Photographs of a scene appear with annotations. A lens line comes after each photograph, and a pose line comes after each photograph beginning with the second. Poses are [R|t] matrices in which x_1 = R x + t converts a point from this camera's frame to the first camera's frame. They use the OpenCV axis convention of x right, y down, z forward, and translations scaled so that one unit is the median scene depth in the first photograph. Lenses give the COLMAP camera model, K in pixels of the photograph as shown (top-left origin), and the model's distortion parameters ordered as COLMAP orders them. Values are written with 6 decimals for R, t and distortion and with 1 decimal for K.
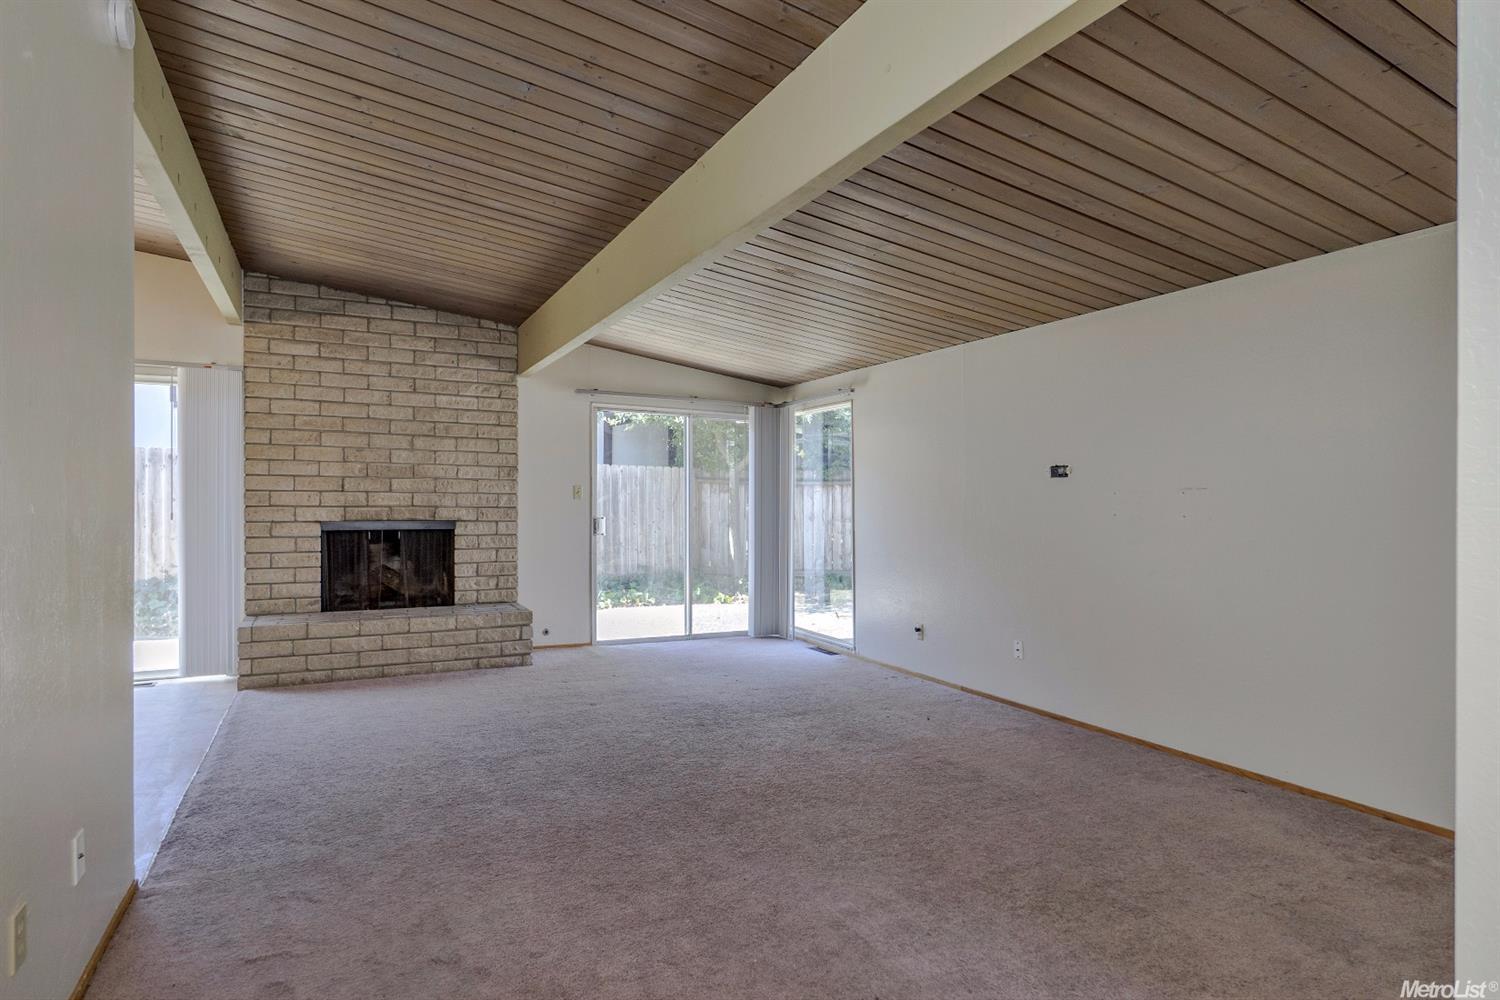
lens RADIAL K [[831.1, 0, 750.0], [0, 831.1, 500.0], [0, 0, 1]] dist [0.003511, 0.001130]
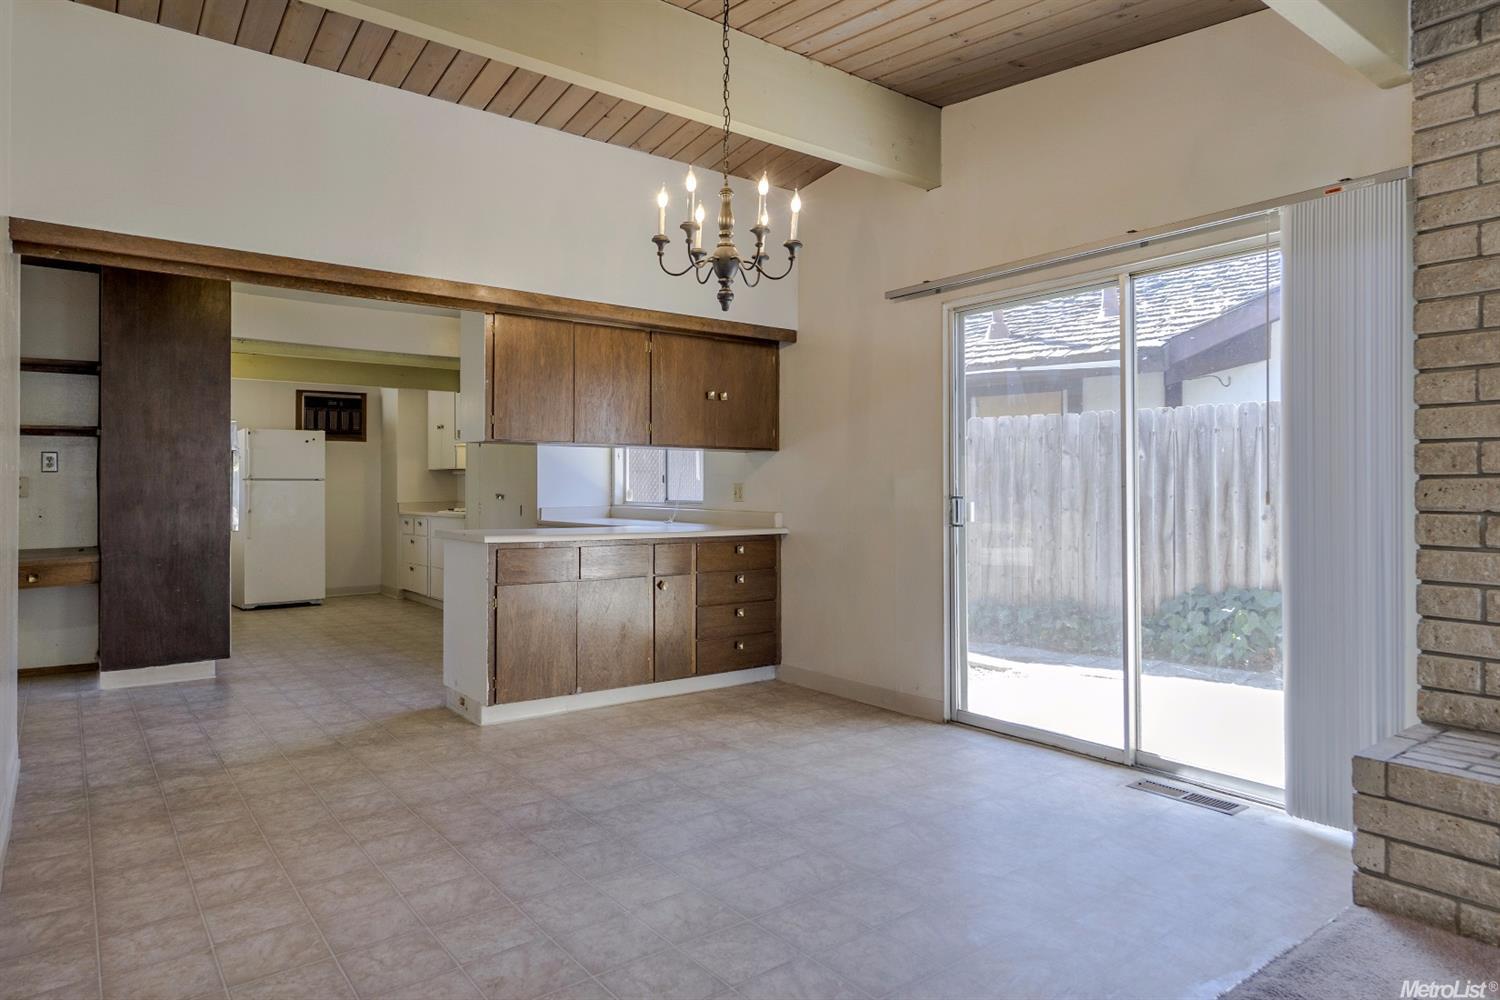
lens RADIAL K [[883.6, 0, 690.1], [0, 883.6, 485.9], [0, 0, 1]] dist [0.003378, 0.000943]
pose [[0.150090, -0.009056, -0.988631, -0.180241], [0.000799, 0.999959, -0.009038, 0.015391], [0.988672, 0.000566, 0.150091, 0.503378]]
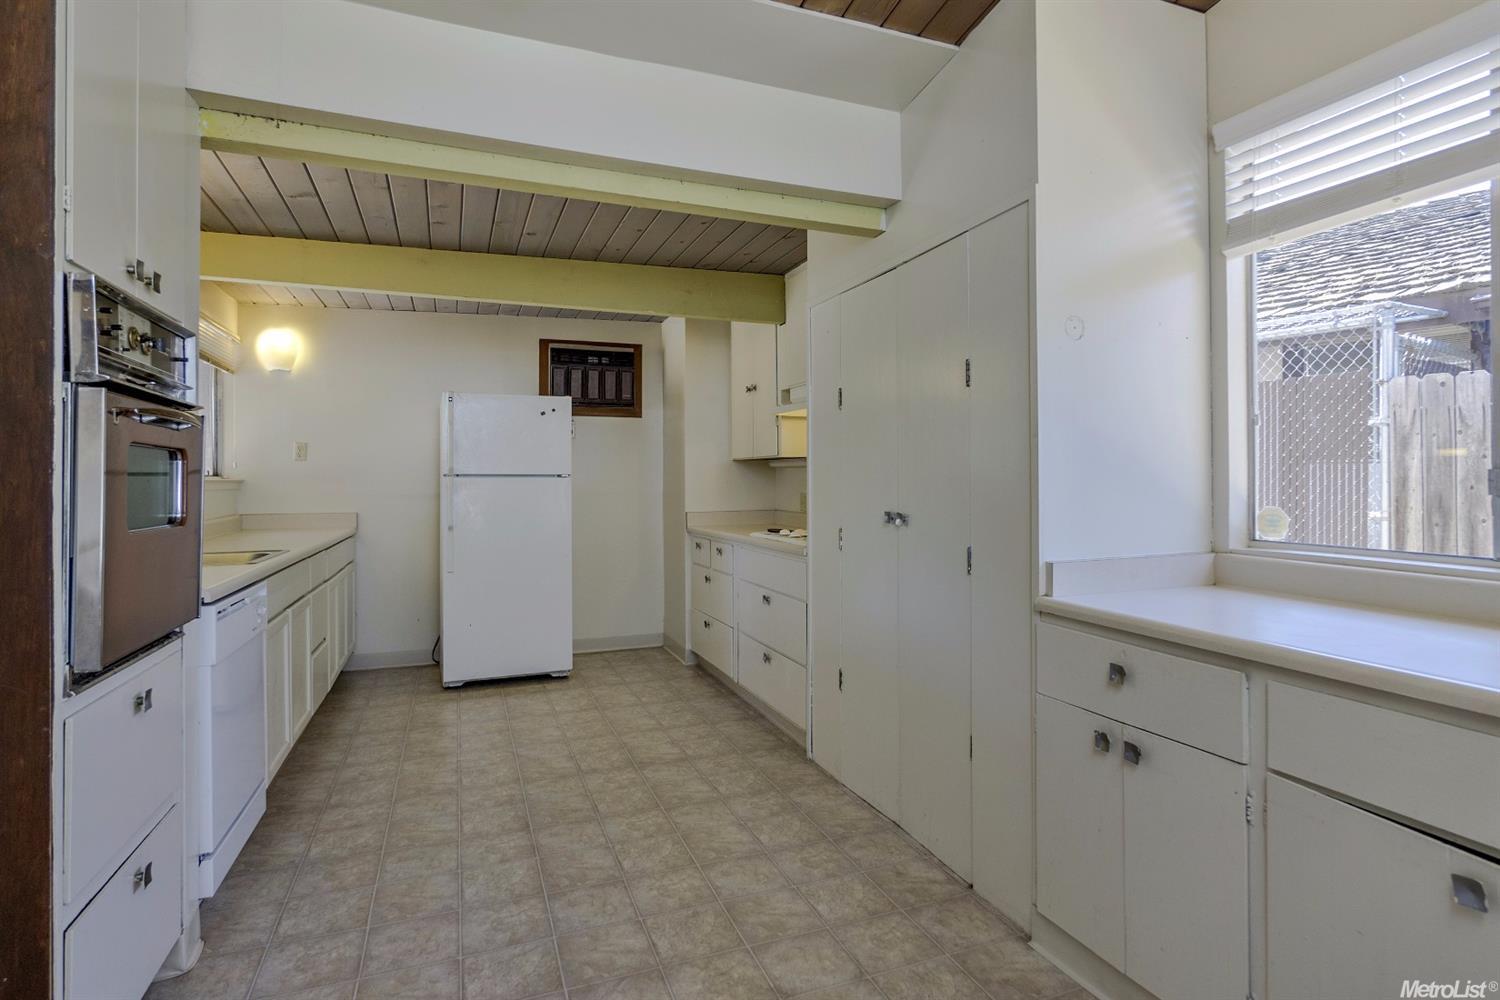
lens RADIAL K [[758.0, 0, 750.6], [0, 758.0, 478.5], [0, 0, 1]] dist [0.003598, 0.000872]
pose [[-0.101424, -0.005306, -0.994829, -0.921605], [-0.002511, 0.999984, -0.005078, -0.001148], [0.994840, 0.001983, -0.101436, 0.392135]]
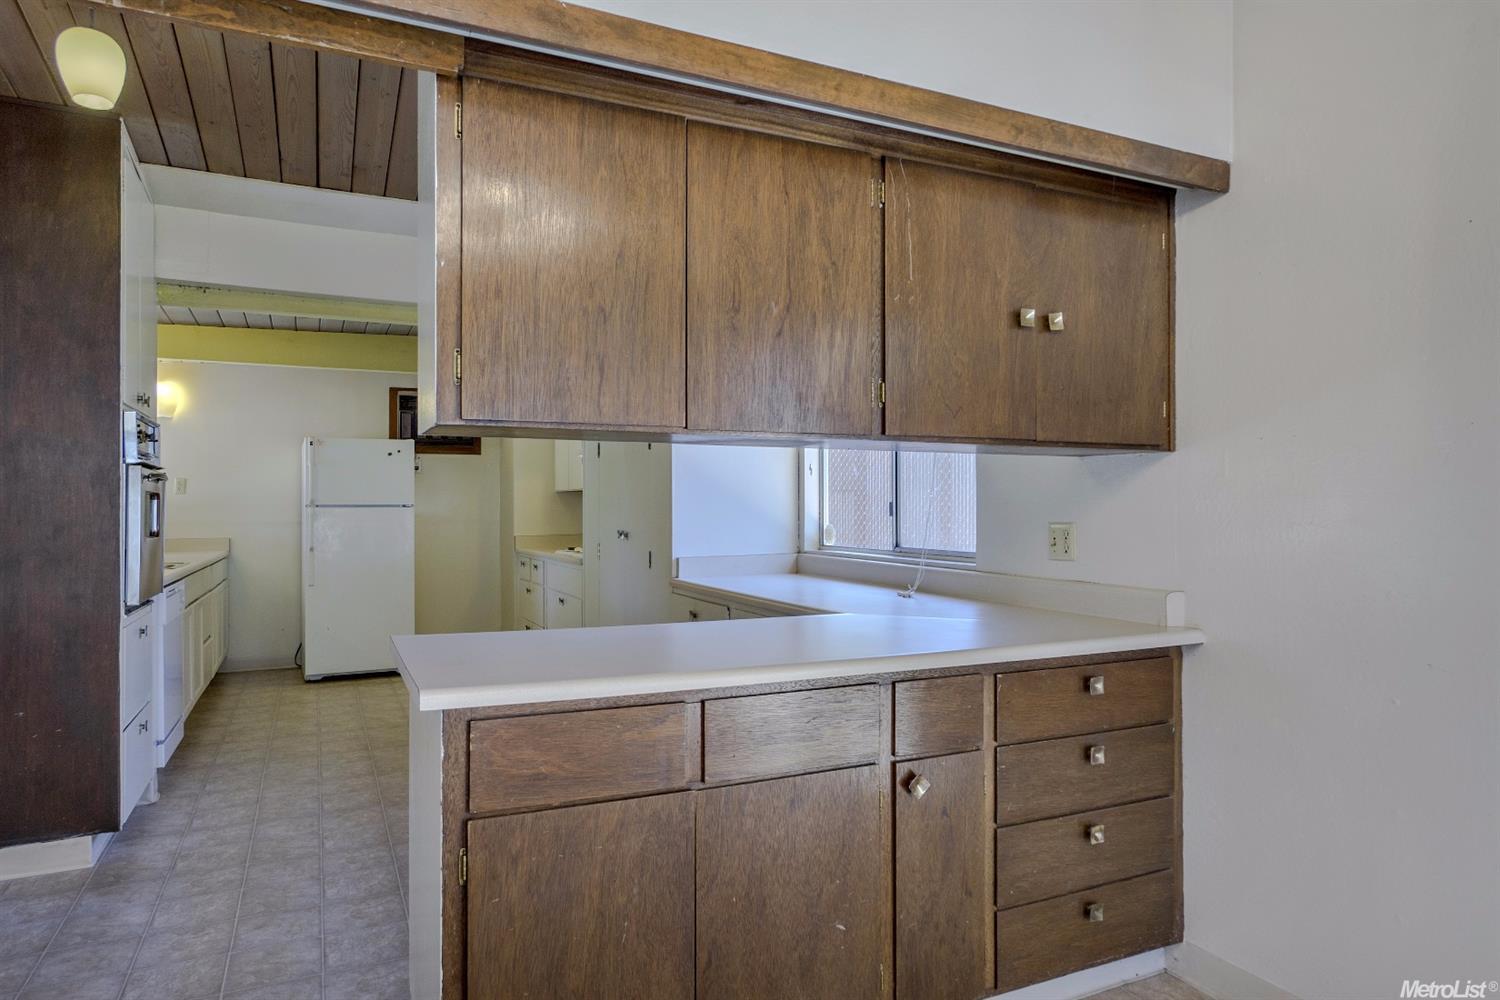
lens RADIAL K [[877.9, 0, 717.8], [0, 877.9, 502.5], [0, 0, 1]] dist [0.000672, -0.018767]
pose [[-0.042399, -0.009306, -0.999057, -0.632873], [0.001071, 0.999956, -0.009360, -0.000989], [0.999100, -0.001466, -0.042387, 0.539385]]
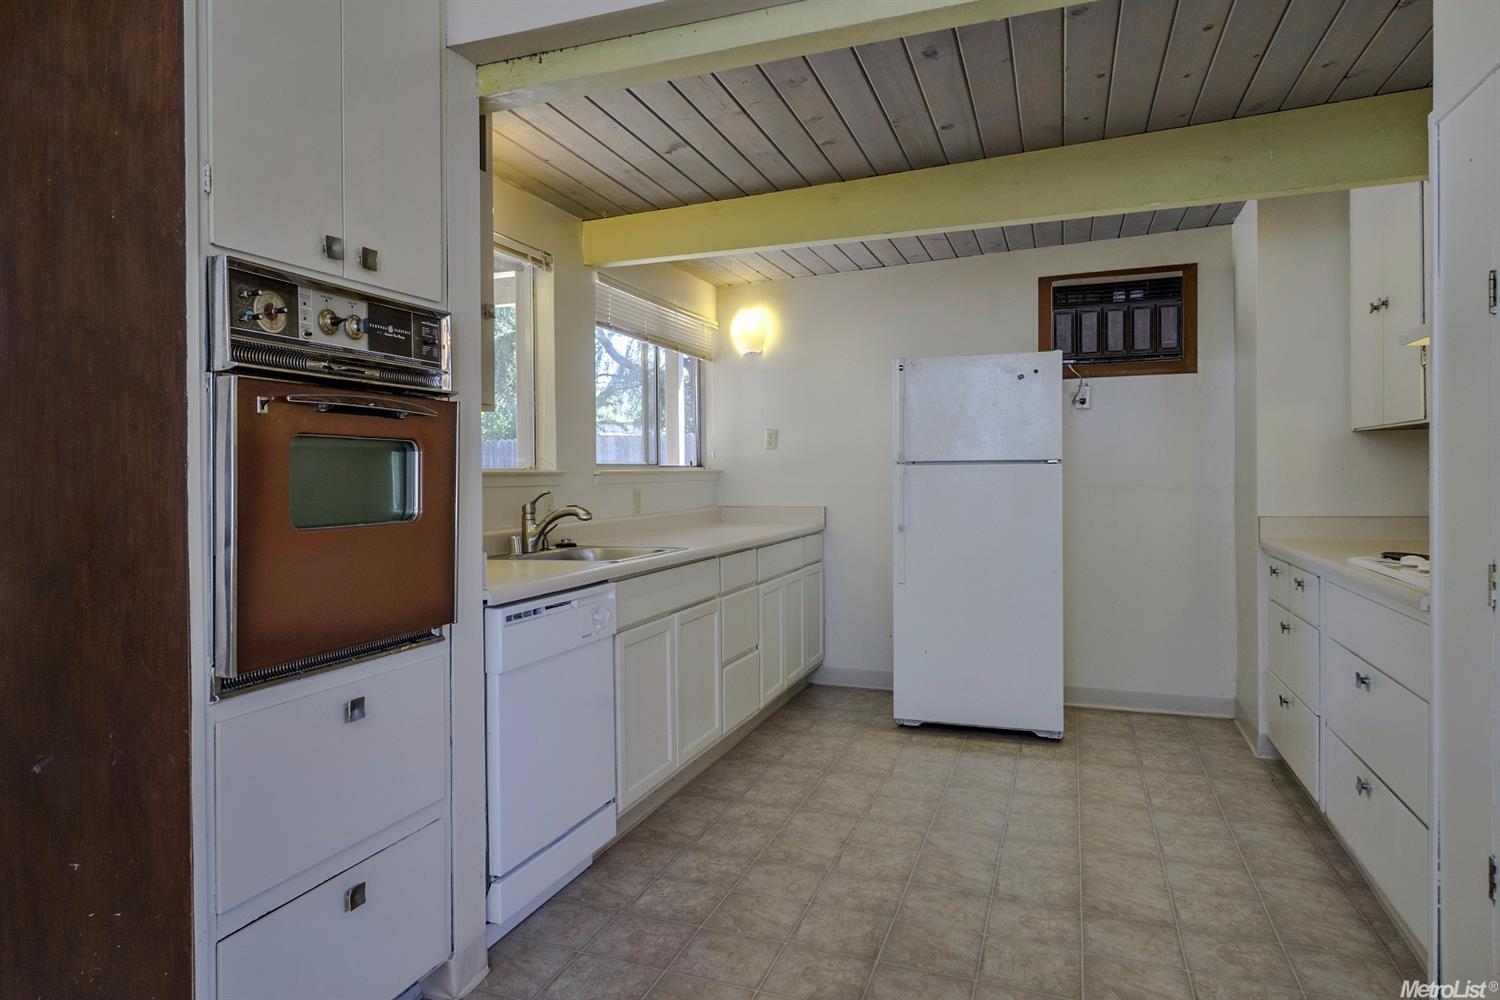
lens RADIAL K [[881.6, 0, 728.7], [0, 881.6, 481.8], [0, 0, 1]] dist [0.002675, 0.002609]
pose [[-0.746860, 0.011940, -0.664875, -1.055453], [0.005141, 0.999913, 0.012181, -0.001546], [0.664962, 0.005680, -0.746856, 0.446645]]
